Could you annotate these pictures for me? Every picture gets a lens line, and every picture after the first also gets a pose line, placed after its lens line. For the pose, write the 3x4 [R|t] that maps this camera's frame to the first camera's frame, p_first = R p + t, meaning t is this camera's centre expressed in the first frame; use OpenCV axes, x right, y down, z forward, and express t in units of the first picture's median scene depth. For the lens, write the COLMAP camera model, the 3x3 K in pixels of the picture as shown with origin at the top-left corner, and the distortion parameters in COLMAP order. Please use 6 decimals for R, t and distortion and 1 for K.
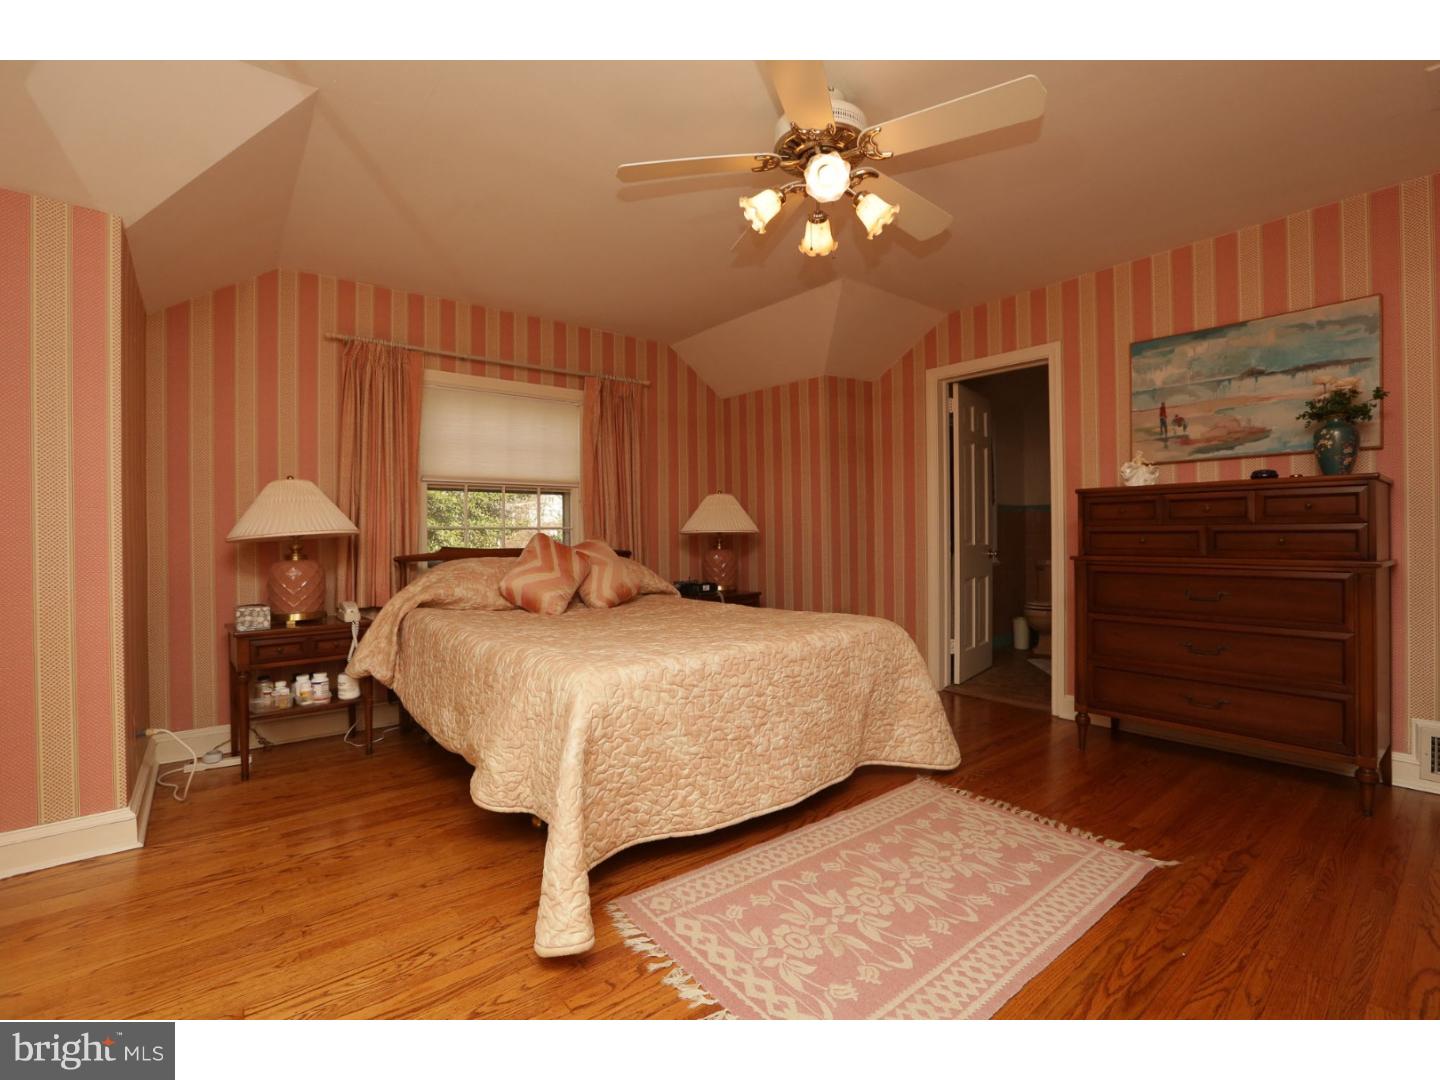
lens RADIAL K [[661.0, 0, 715.5], [0, 661.0, 536.6], [0, 0, 1]] dist [-0.033887, 0.003044]
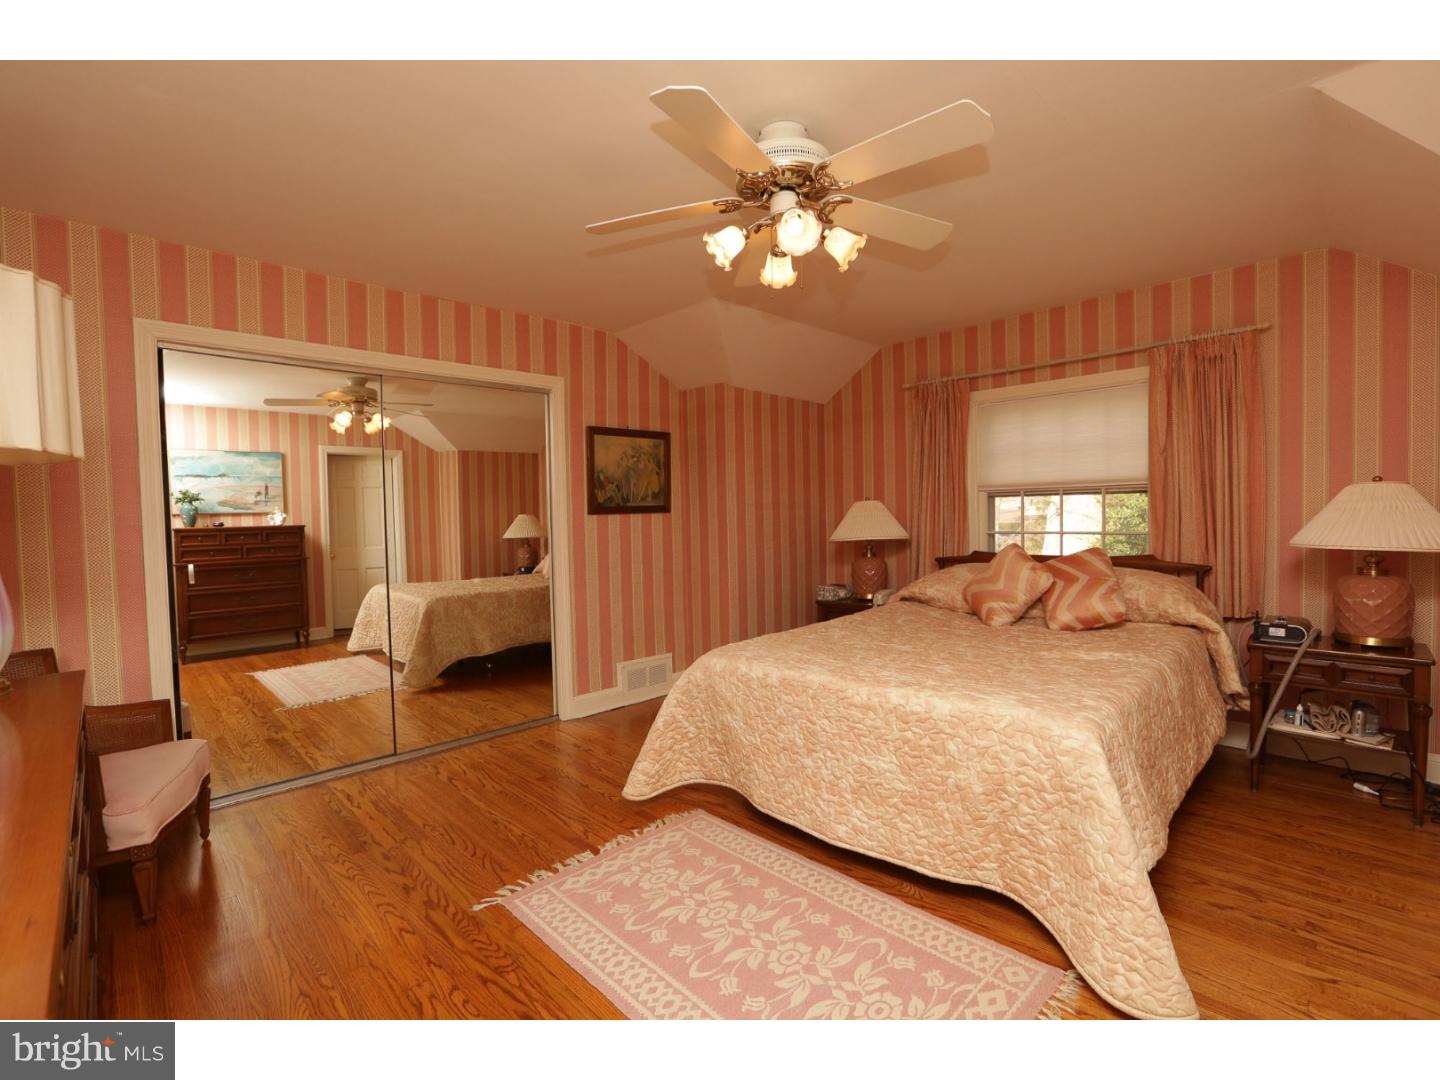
lens RADIAL K [[661.0, 0, 714.7], [0, 661.0, 540.8], [0, 0, 1]] dist [-0.033887, 0.003044]
pose [[0.087575, 0.038711, -0.995405, 0.753520], [0.016118, 0.999059, 0.040271, -0.063867], [0.996027, -0.019571, 0.086869, 0.527723]]
